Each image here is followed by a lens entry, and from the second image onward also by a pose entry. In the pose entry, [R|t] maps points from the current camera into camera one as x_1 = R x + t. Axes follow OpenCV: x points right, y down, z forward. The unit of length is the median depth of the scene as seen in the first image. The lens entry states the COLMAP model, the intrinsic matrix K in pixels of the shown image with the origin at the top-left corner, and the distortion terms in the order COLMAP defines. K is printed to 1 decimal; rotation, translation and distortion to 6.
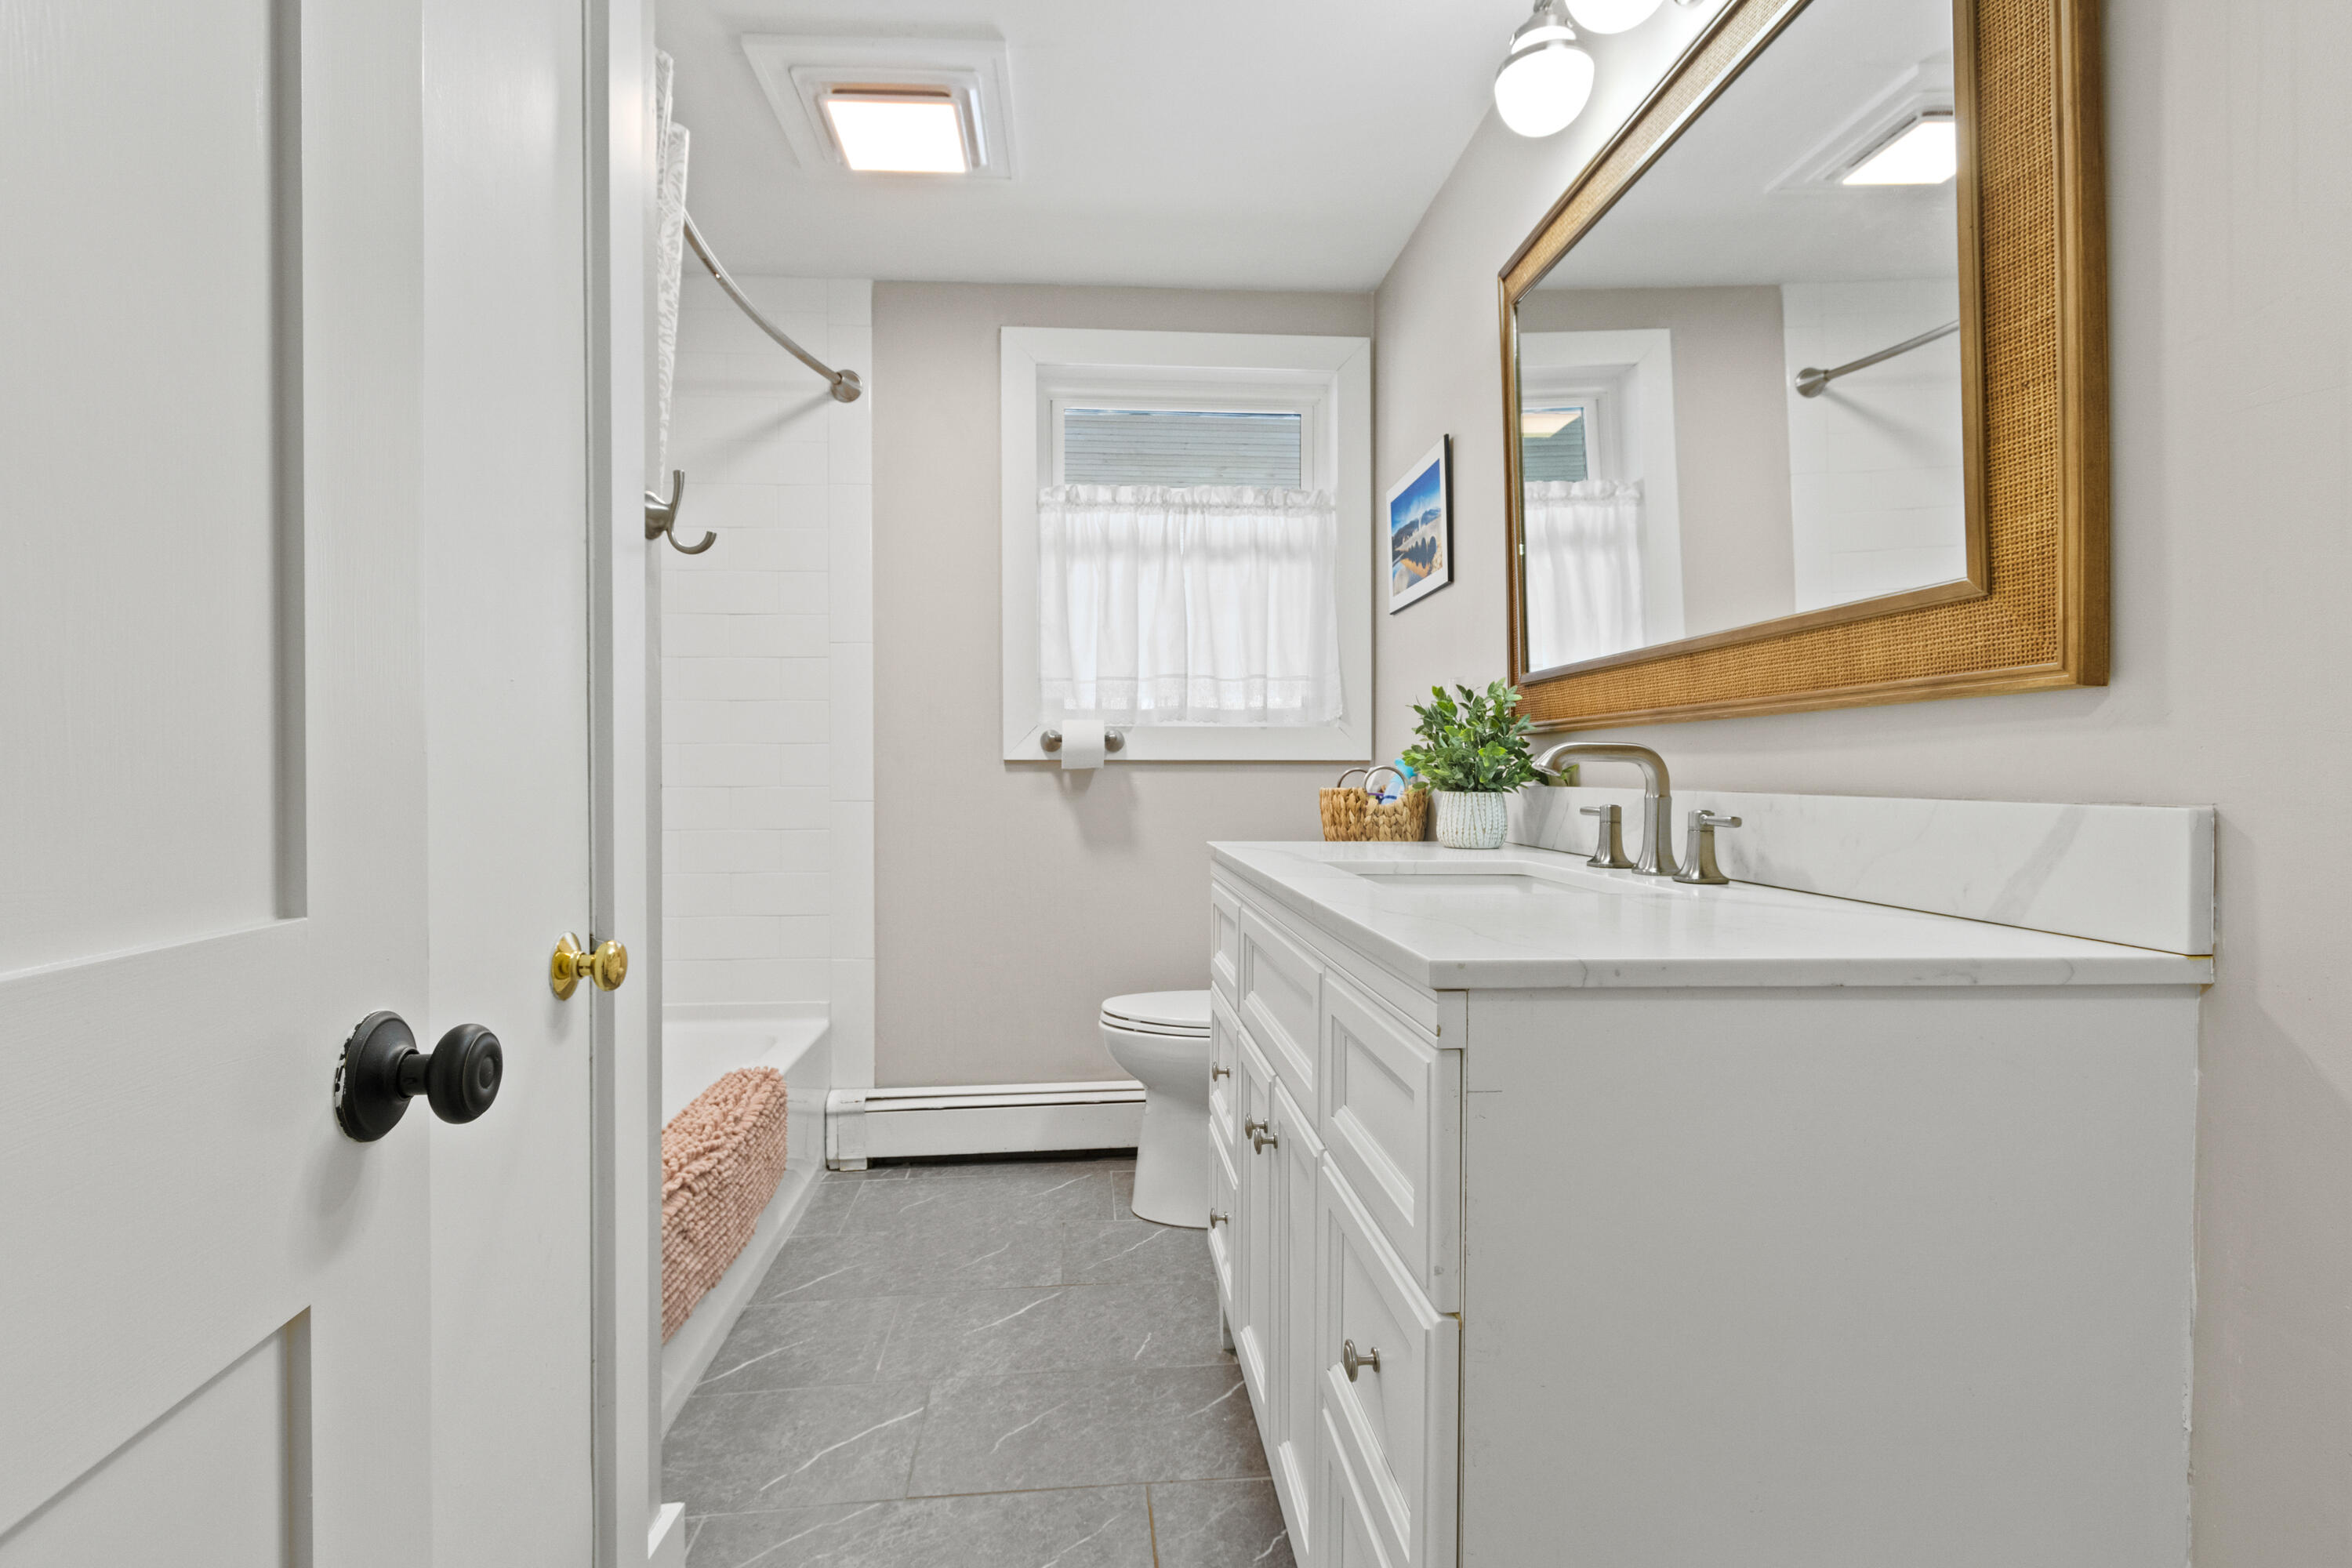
lens RADIAL K [[1181.7, 0, 1176.0], [0, 1181.7, 784.0], [0, 0, 1]] dist [0.000316, 0.000008]
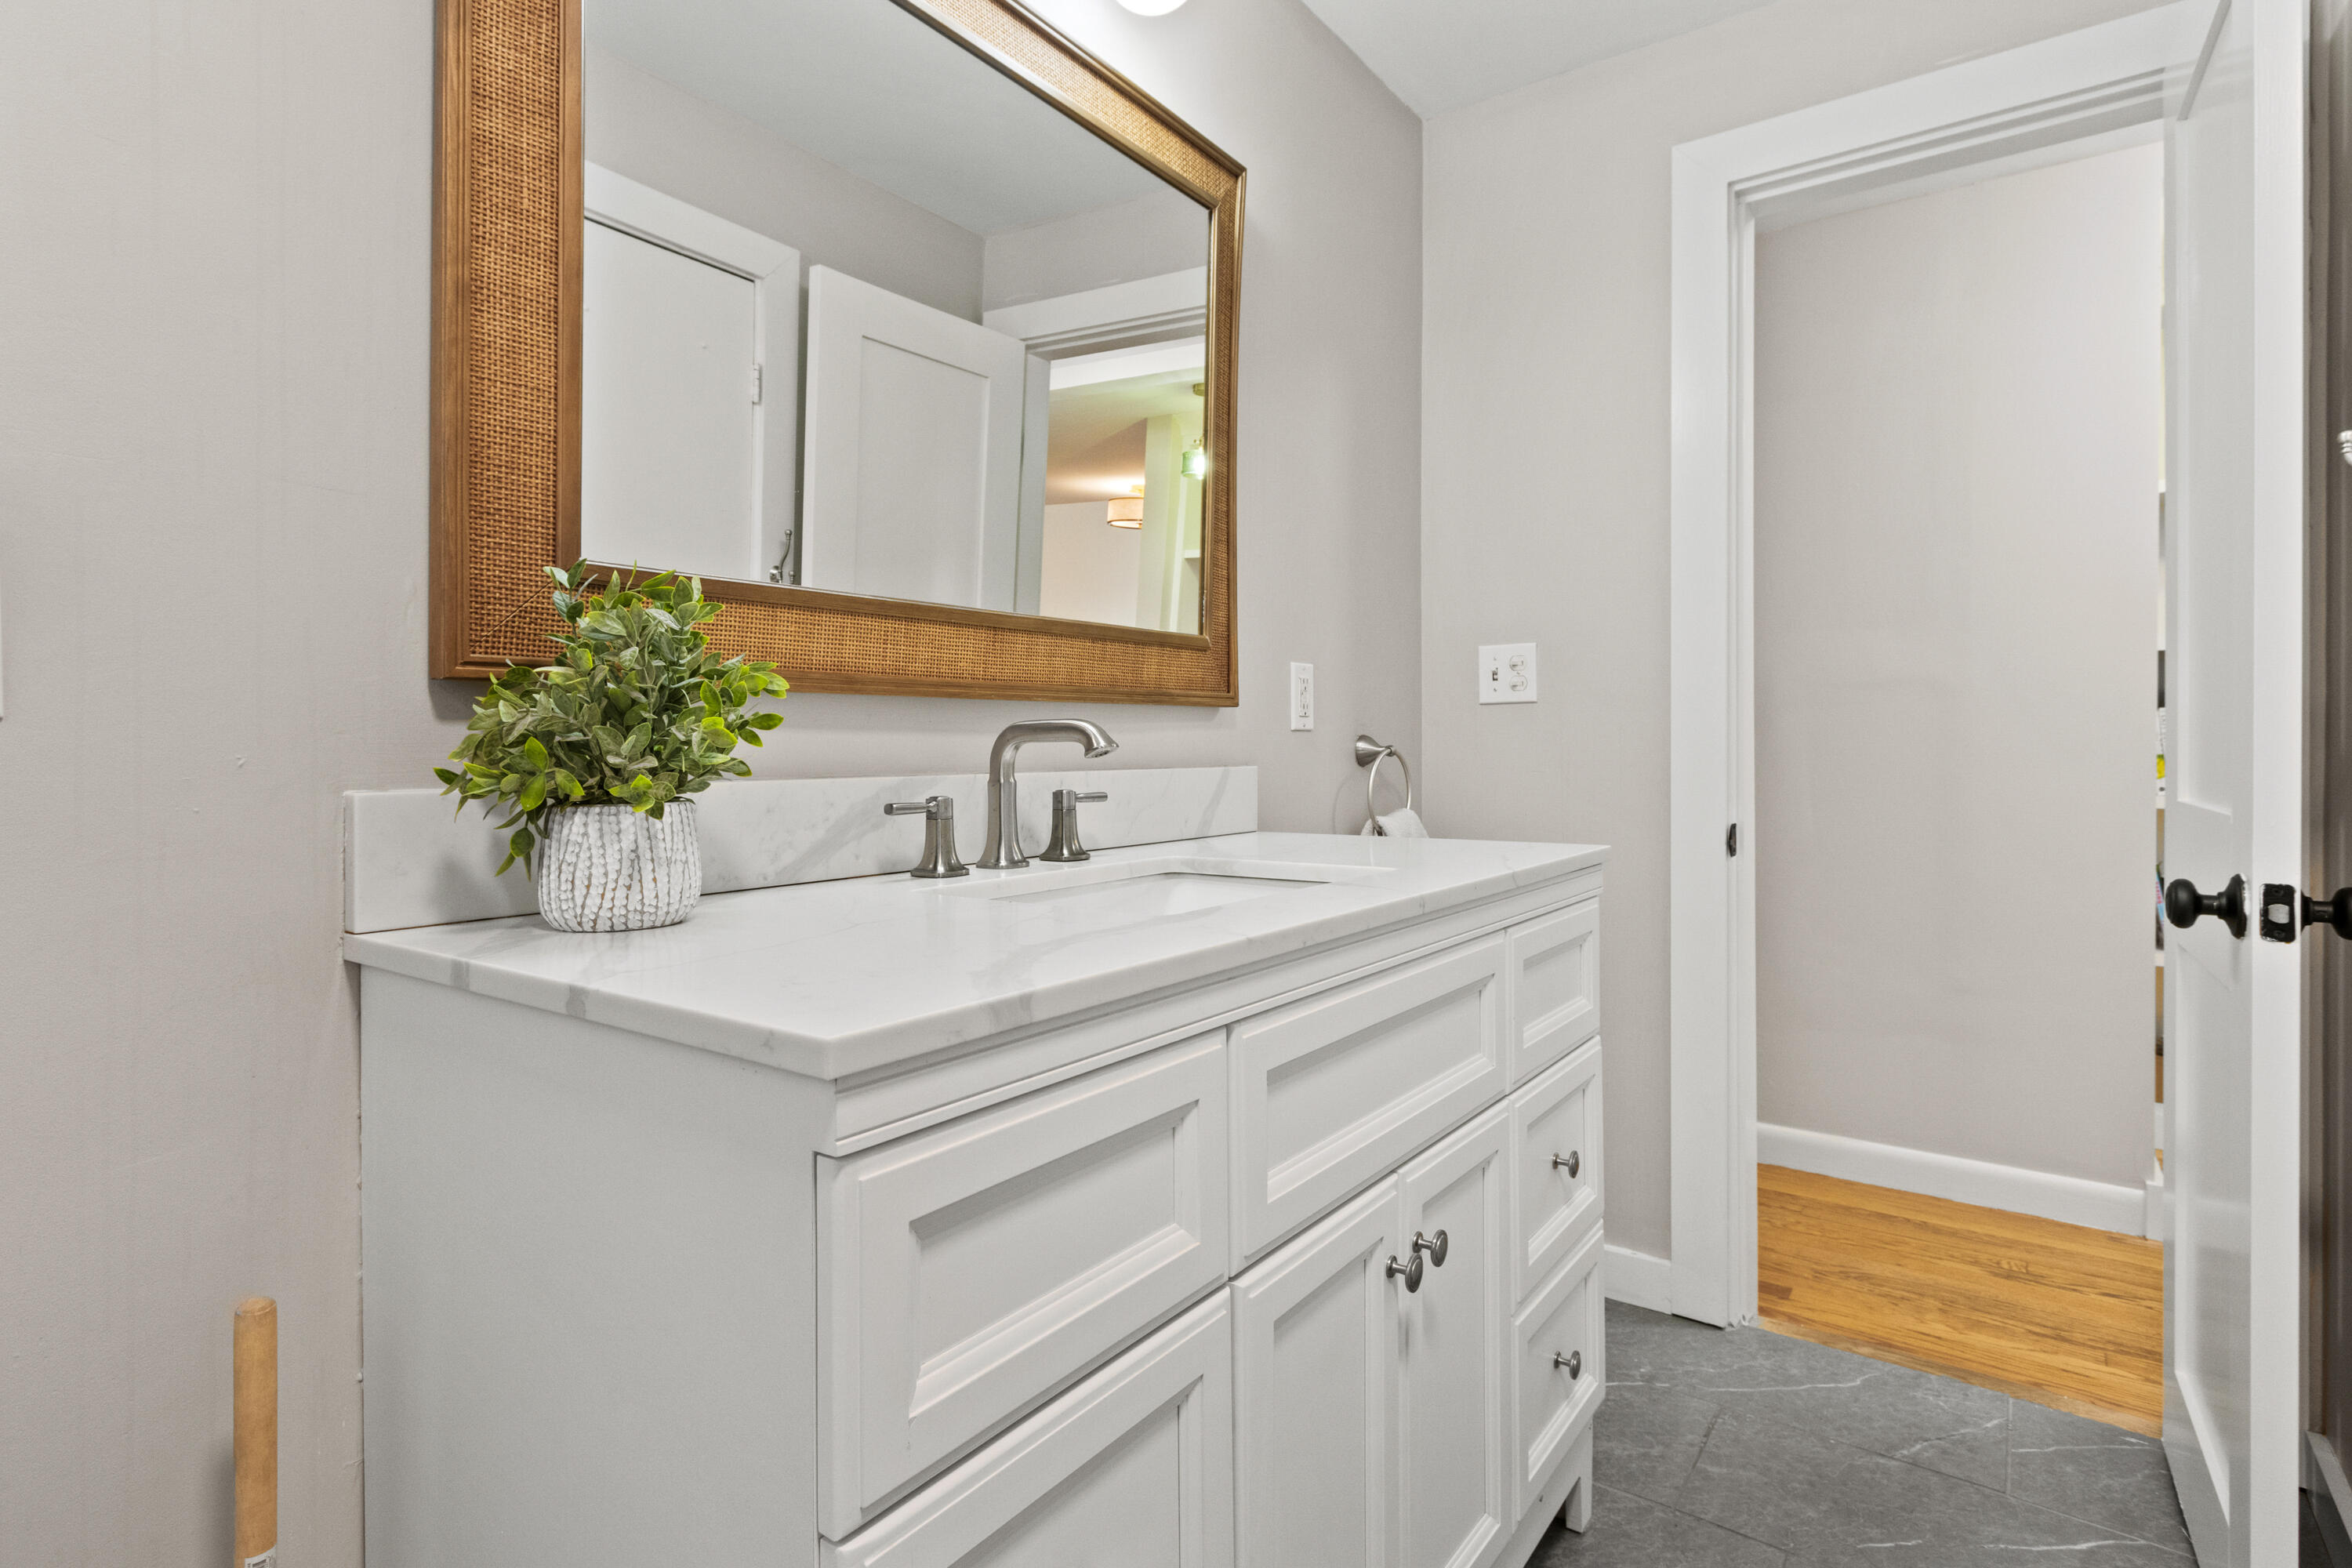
lens RADIAL K [[1181.7, 0, 1176.0], [0, 1181.7, 784.0], [0, 0, 1]] dist [0.000316, 0.000008]
pose [[-0.760376, -0.009892, 0.649407, -0.300967], [0.017363, 0.999217, 0.035551, -0.018045], [-0.649251, 0.038308, -0.759609, 1.724328]]
